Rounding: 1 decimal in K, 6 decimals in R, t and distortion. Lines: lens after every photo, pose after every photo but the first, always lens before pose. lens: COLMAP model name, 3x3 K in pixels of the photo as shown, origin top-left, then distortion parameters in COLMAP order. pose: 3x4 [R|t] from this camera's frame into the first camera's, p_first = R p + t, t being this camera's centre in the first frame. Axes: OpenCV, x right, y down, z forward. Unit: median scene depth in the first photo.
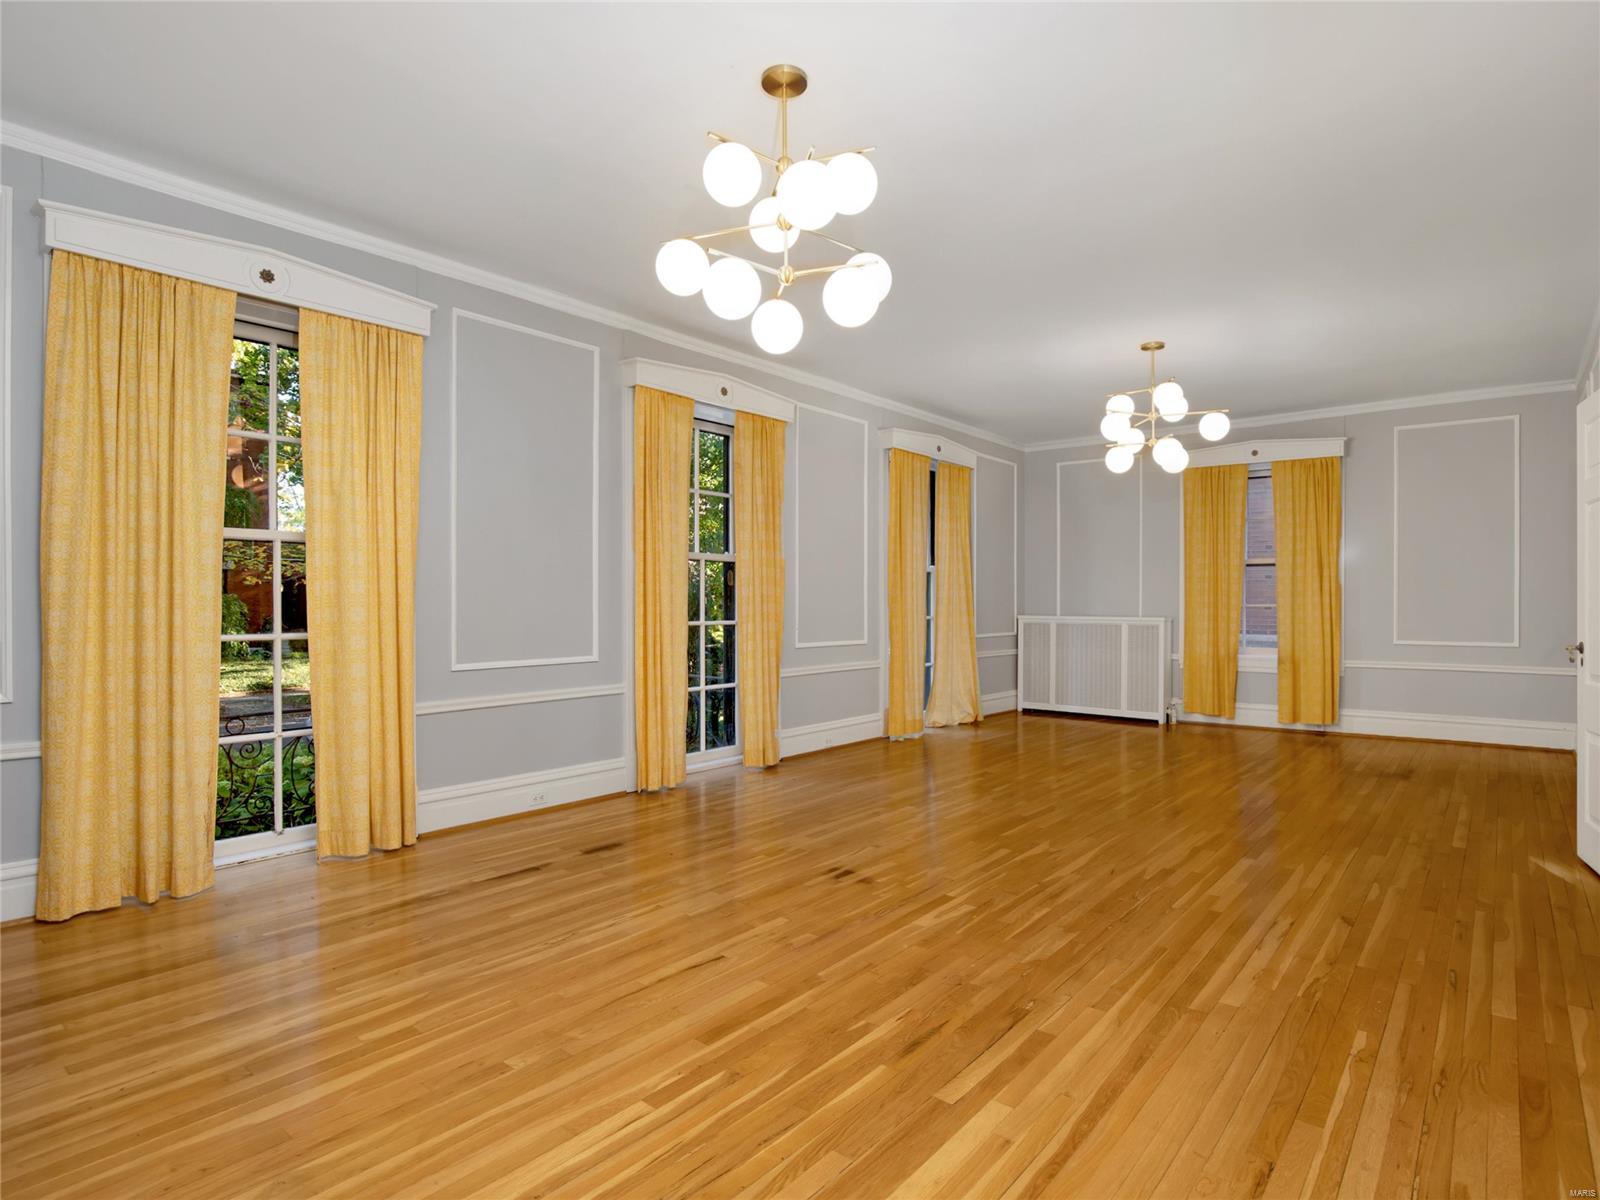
lens RADIAL K [[897.4, 0, 805.7], [0, 897.4, 607.3], [0, 0, 1]] dist [-0.031202, 0.003173]
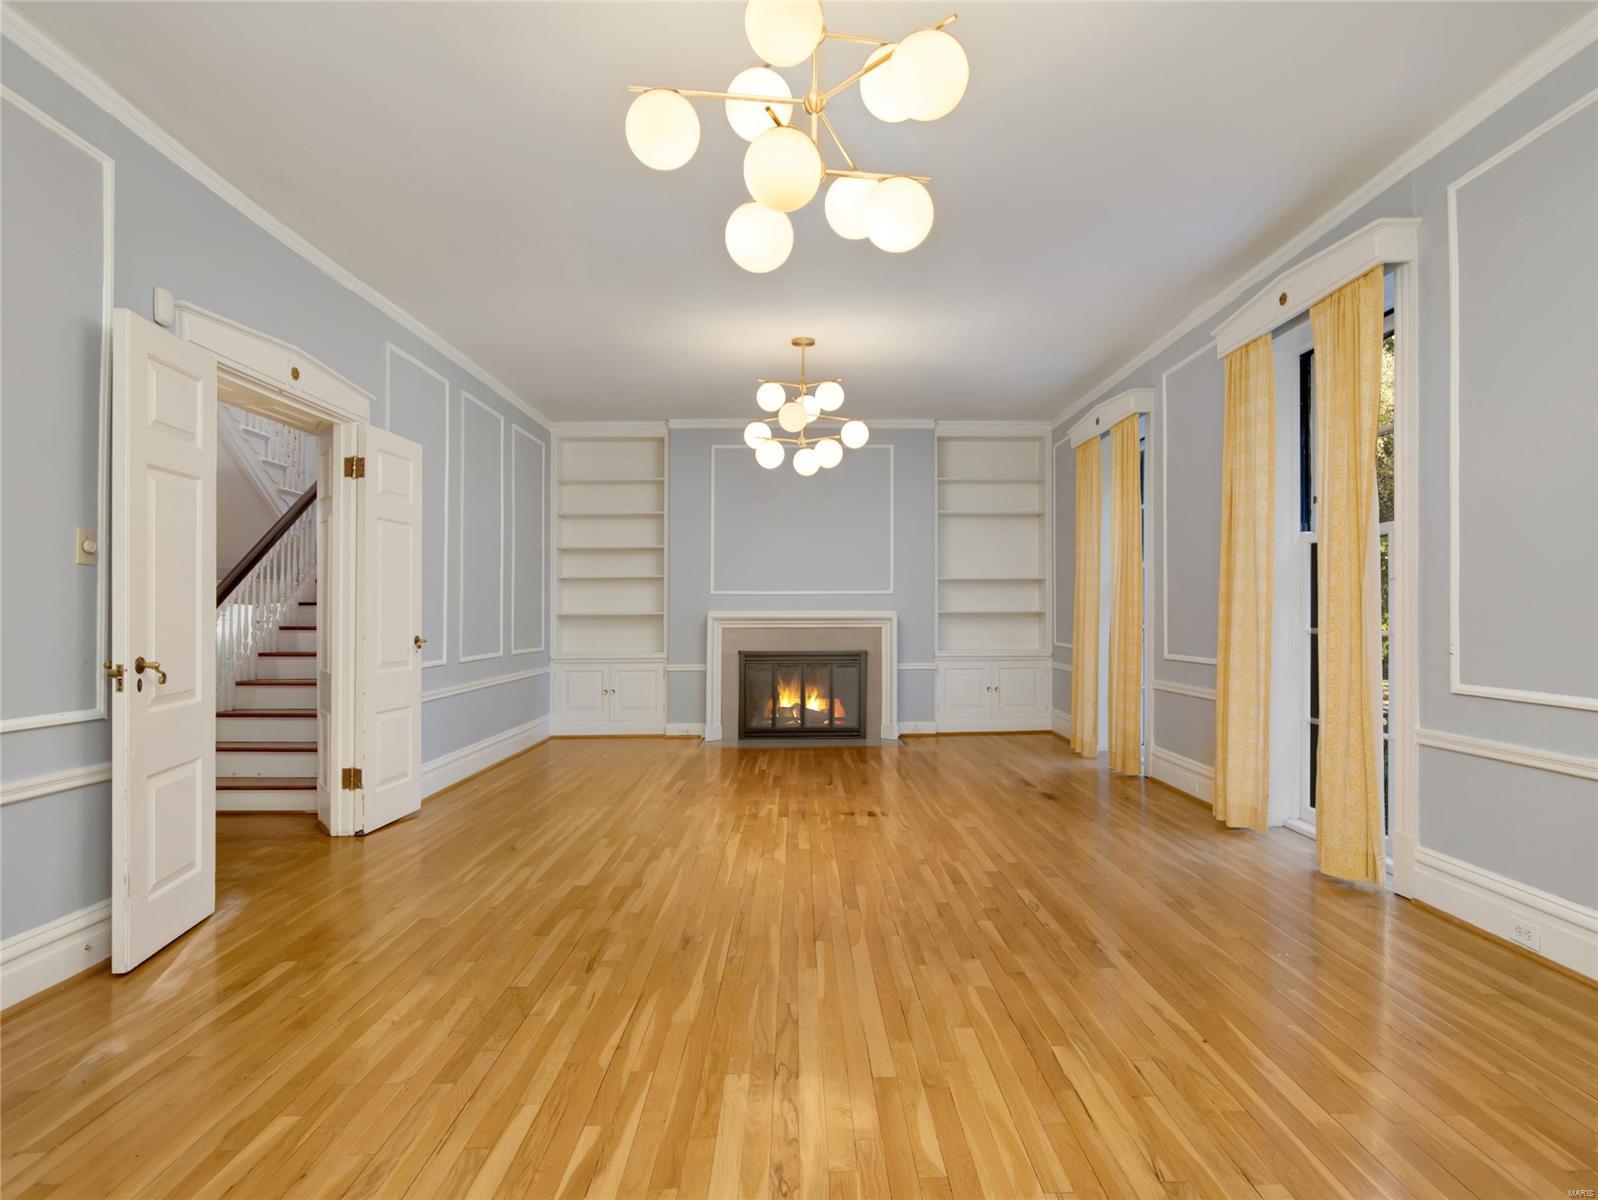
lens RADIAL K [[937.6, 0, 799.0], [0, 937.6, 600.0], [0, 0, 1]] dist [-0.002597, -0.000450]
pose [[-0.780418, -0.005890, -0.625231, 1.128275], [0.002426, 0.999920, -0.012448, 0.003613], [0.625254, -0.011231, -0.780341, 2.304144]]
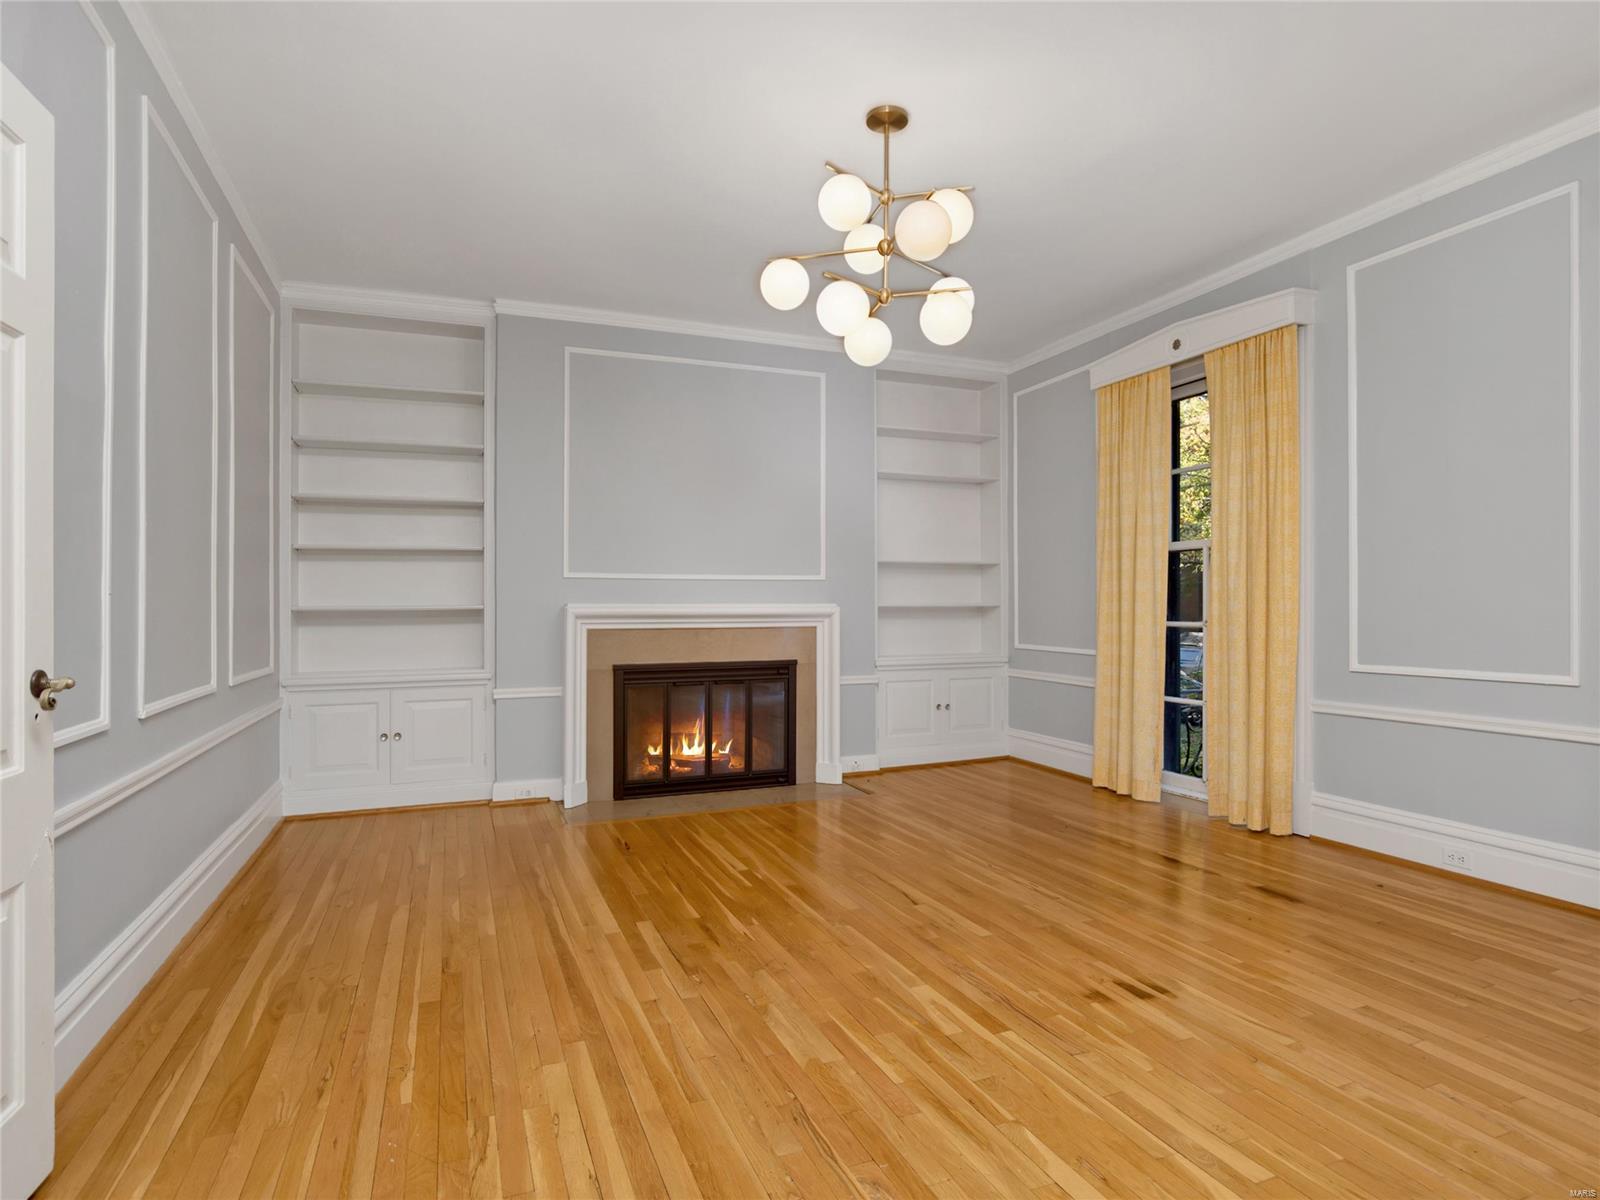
lens RADIAL K [[883.4, 0, 804.5], [0, 883.4, 611.5], [0, 0, 1]] dist [-0.008470, -0.001524]
pose [[-0.493872, 0.006464, -0.869511, 0.857560], [0.002494, 0.999979, 0.006017, 0.006561], [0.869531, 0.000802, -0.493878, 1.277845]]
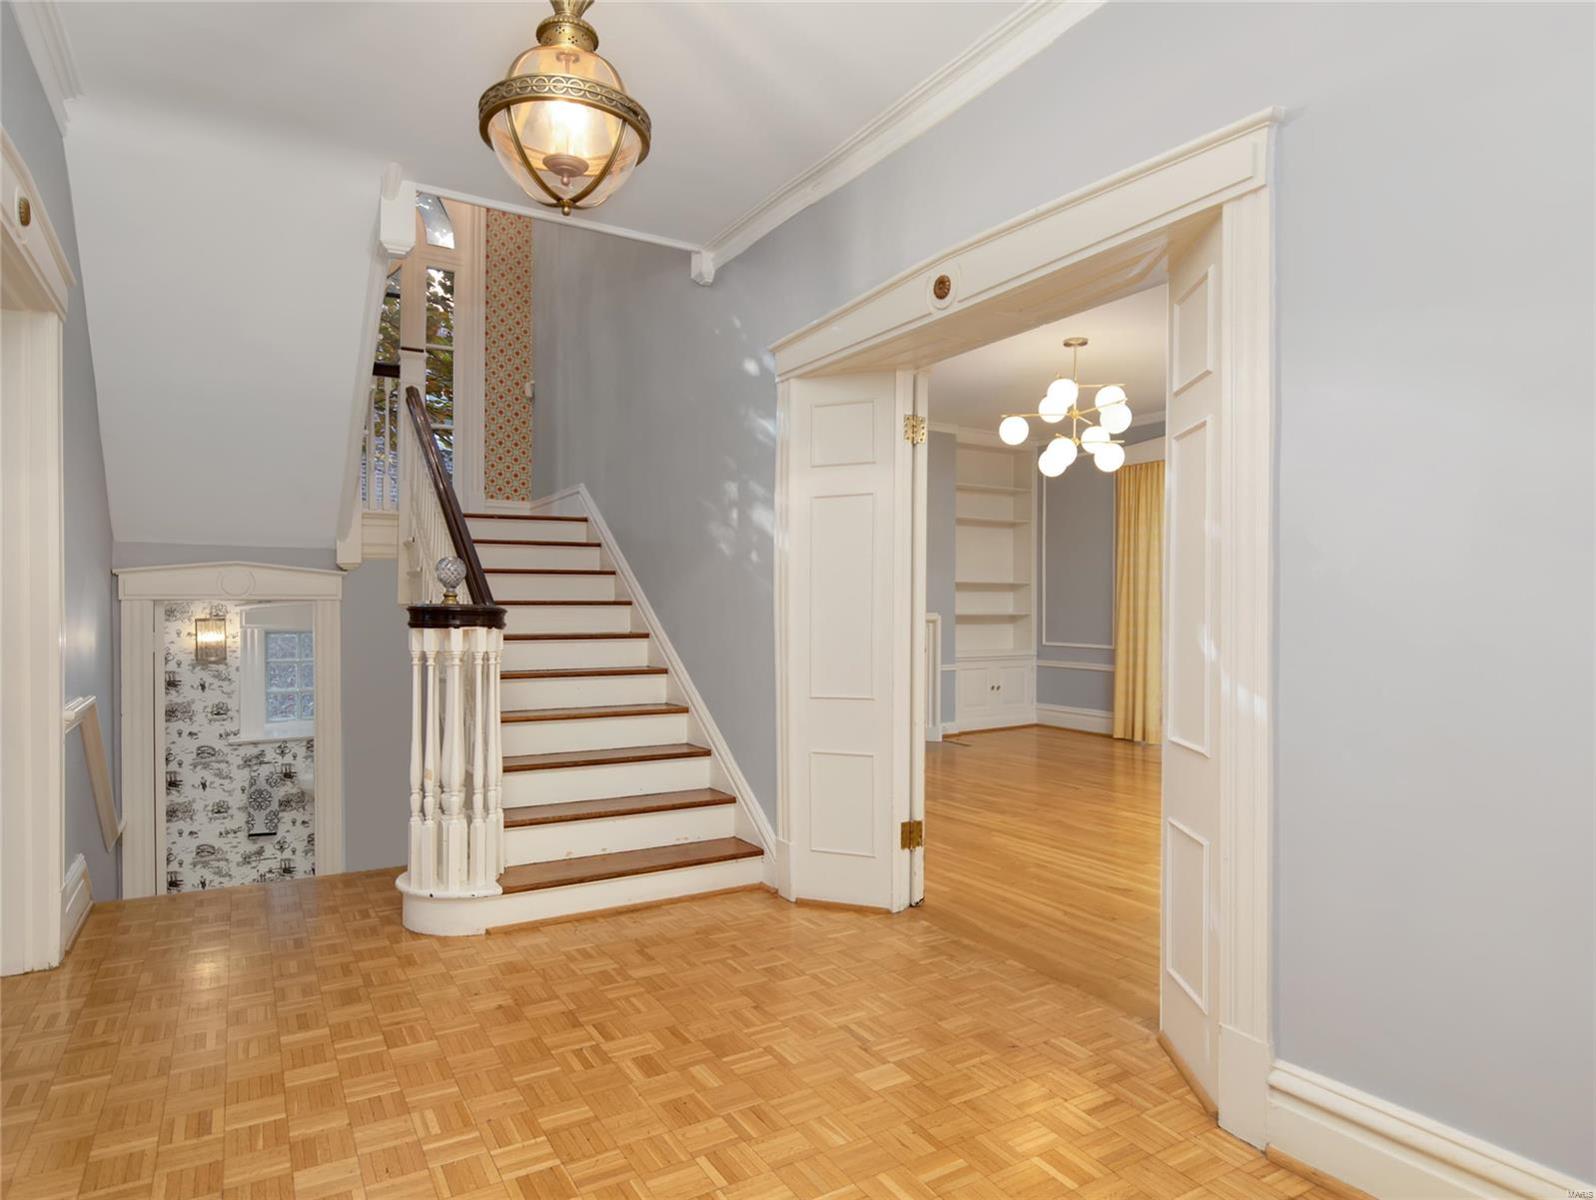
lens RADIAL K [[922.6, 0, 794.0], [0, 922.6, 625.6], [0, 0, 1]] dist [0.001173, 0.000061]
pose [[-0.349269, 0.013817, -0.936921, 1.835860], [-0.002791, 0.999871, 0.015786, -0.003393], [0.937018, 0.008129, -0.349185, 0.995694]]
